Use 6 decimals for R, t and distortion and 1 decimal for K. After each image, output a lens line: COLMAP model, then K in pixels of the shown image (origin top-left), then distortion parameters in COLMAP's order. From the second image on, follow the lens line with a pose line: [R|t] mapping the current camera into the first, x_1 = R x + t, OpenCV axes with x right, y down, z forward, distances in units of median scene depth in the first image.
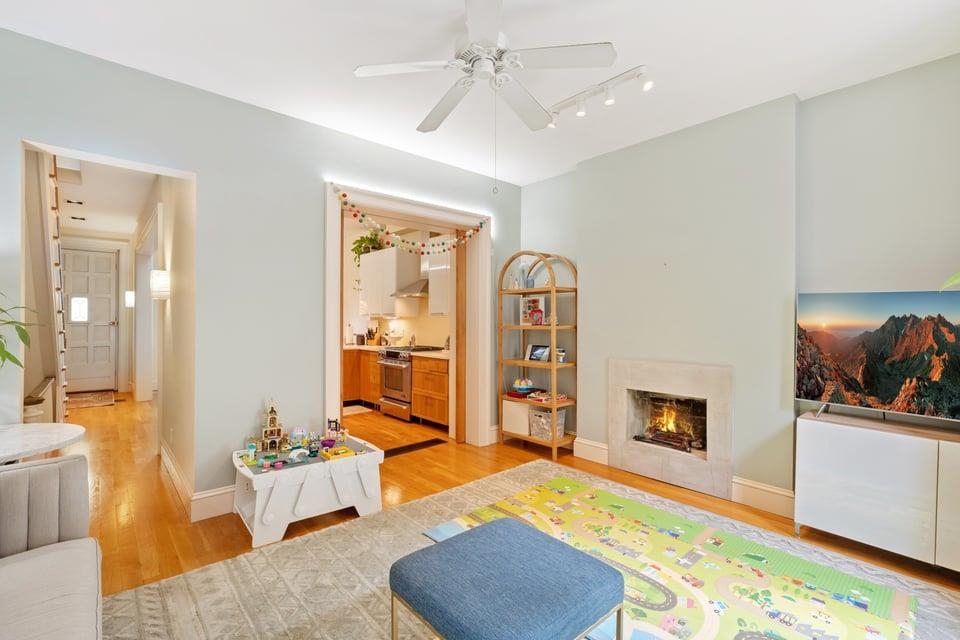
lens RADIAL K [[435.3, 0, 476.8], [0, 435.3, 311.3], [0, 0, 1]] dist [-0.000973, 0.000582]
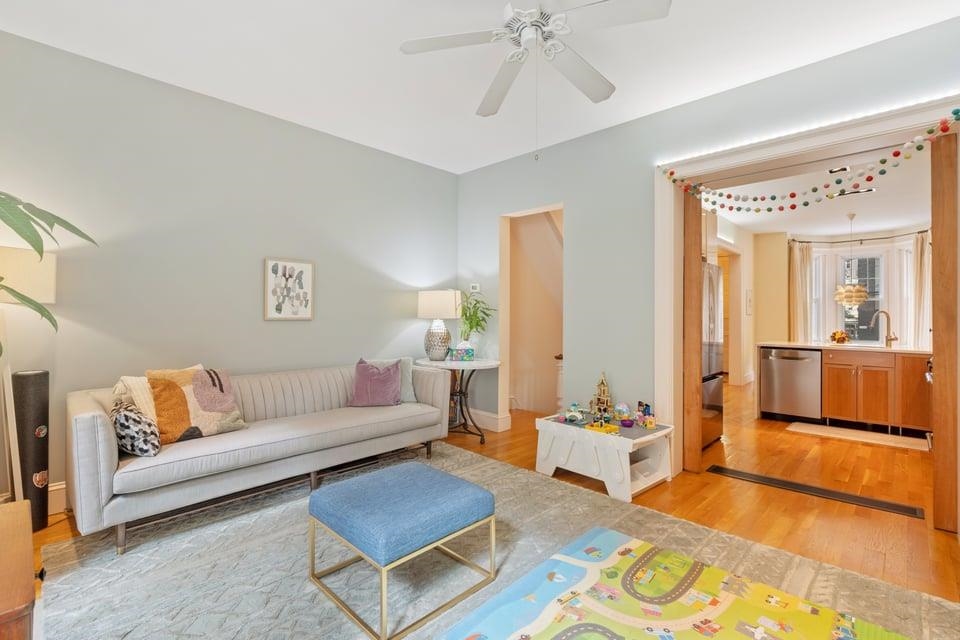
lens RADIAL K [[438.3, 0, 483.0], [0, 438.3, 314.7], [0, 0, 1]] dist [-0.000512, 0.000273]
pose [[0.080445, -0.004674, -0.996748, 0.438088], [0.016606, 0.999857, -0.003348, 0.025632], [0.996621, -0.016282, 0.080511, 0.369946]]
